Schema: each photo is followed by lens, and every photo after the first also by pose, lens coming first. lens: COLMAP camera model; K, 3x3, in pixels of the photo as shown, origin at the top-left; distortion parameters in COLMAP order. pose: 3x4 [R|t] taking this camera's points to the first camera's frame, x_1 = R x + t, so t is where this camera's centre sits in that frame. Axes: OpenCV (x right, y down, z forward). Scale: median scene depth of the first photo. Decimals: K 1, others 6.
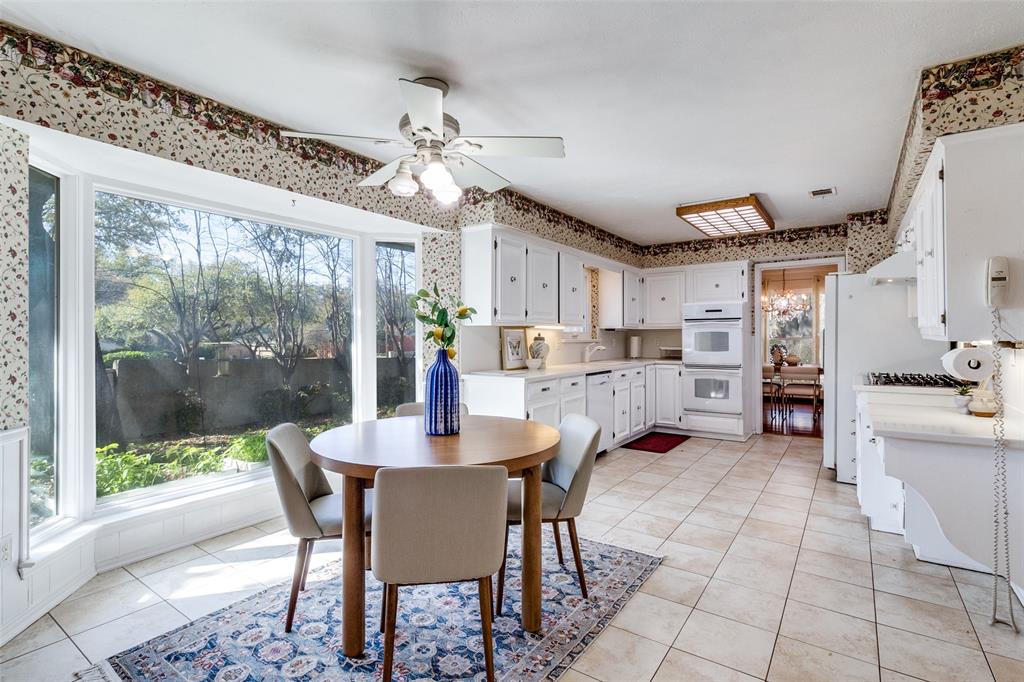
lens RADIAL K [[486.7, 0, 513.6], [0, 486.7, 336.1], [0, 0, 1]] dist [0.000972, 0.000931]
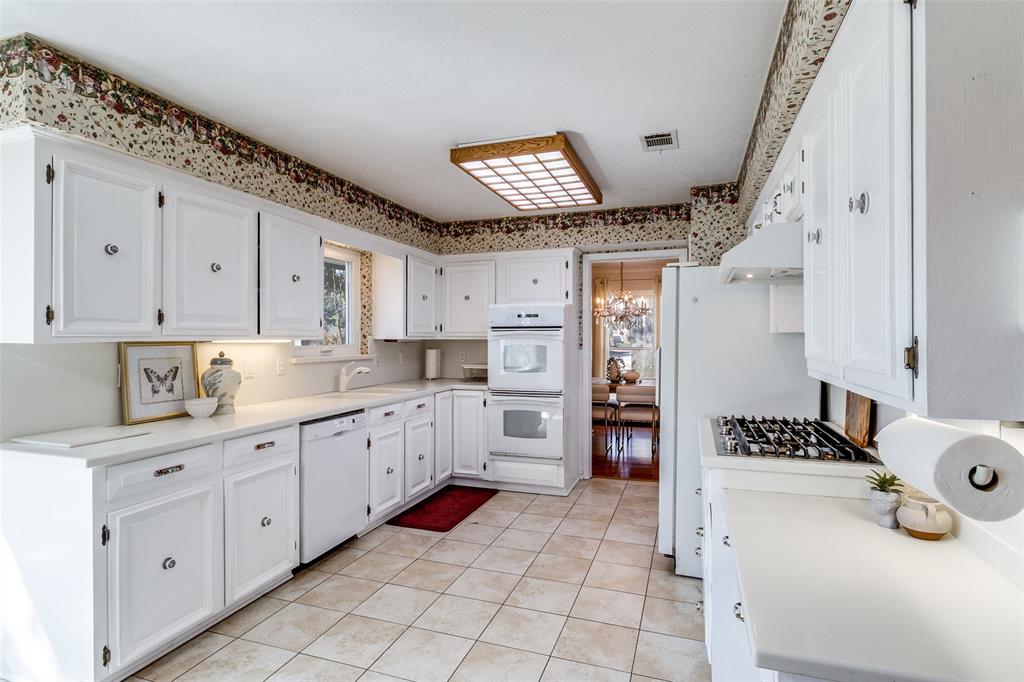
lens RADIAL K [[520.6, 0, 509.9], [0, 520.6, 342.5], [0, 0, 1]] dist [-0.003957, -0.000268]
pose [[0.962999, 0.000709, 0.269503, 0.190428], [-0.003498, 0.999945, 0.009869, -0.021558], [-0.269481, -0.010447, 0.962949, 0.284915]]
